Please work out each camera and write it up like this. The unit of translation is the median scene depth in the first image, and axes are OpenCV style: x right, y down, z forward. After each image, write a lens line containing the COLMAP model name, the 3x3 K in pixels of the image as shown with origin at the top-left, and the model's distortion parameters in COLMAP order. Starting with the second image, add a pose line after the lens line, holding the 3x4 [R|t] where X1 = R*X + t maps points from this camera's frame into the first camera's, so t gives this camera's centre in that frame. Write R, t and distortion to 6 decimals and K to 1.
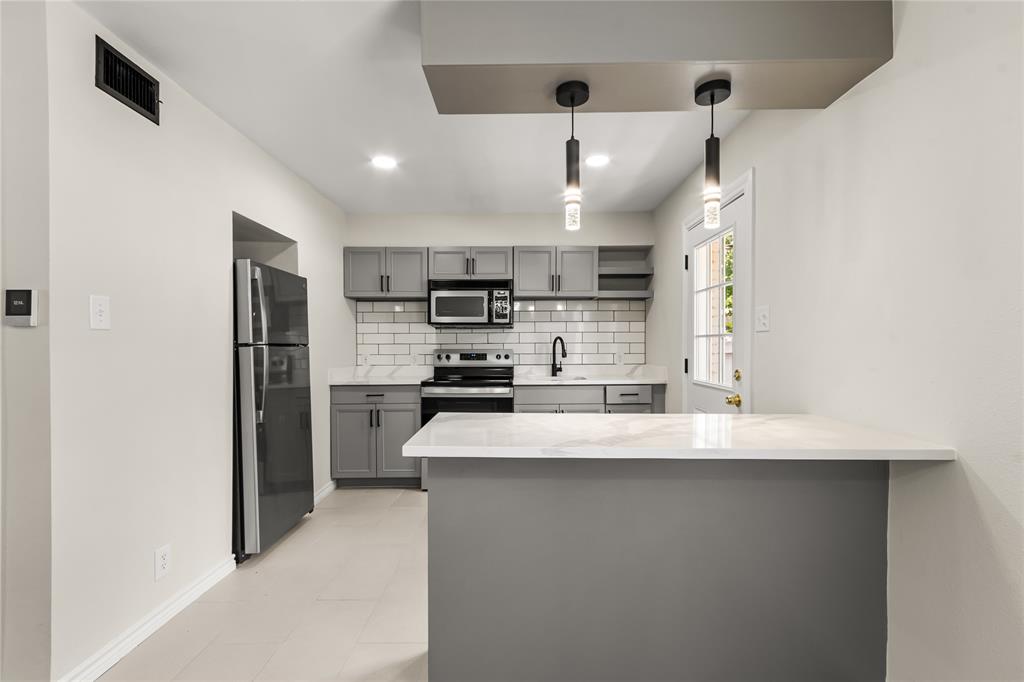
lens RADIAL K [[448.8, 0, 513.8], [0, 448.8, 347.4], [0, 0, 1]] dist [0.002303, 0.000399]
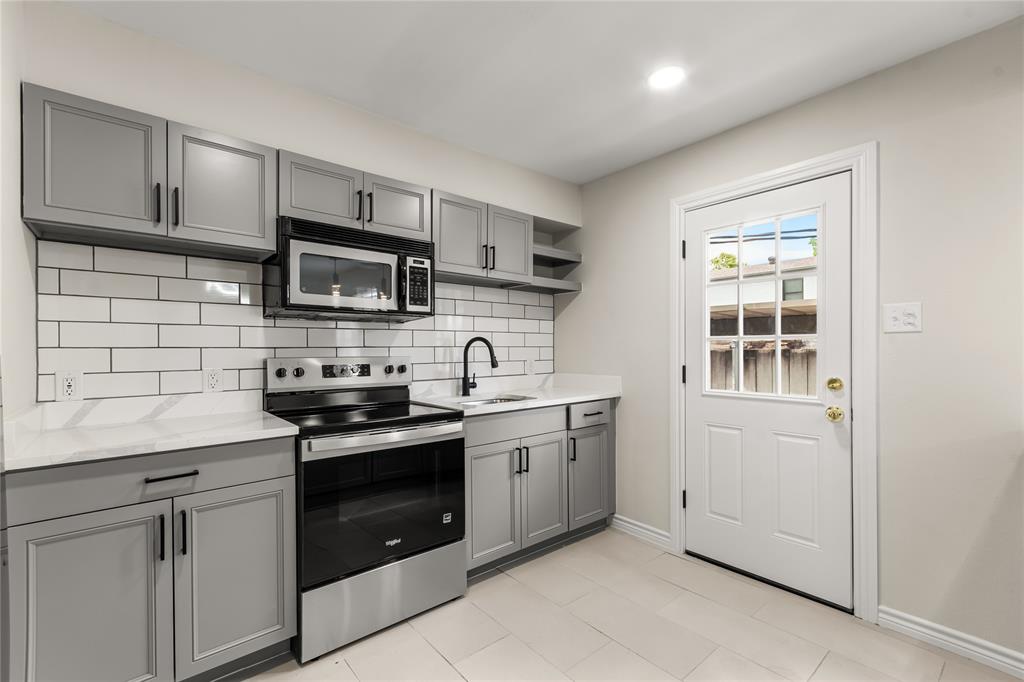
lens RADIAL K [[446.2, 0, 513.7], [0, 446.2, 349.6], [0, 0, 1]] dist [0.002092, -0.000259]
pose [[0.756782, -0.000828, 0.653667, -0.315845], [0.005915, 0.999967, -0.005581, -0.001264], [-0.653640, 0.008090, 0.756762, 0.469609]]
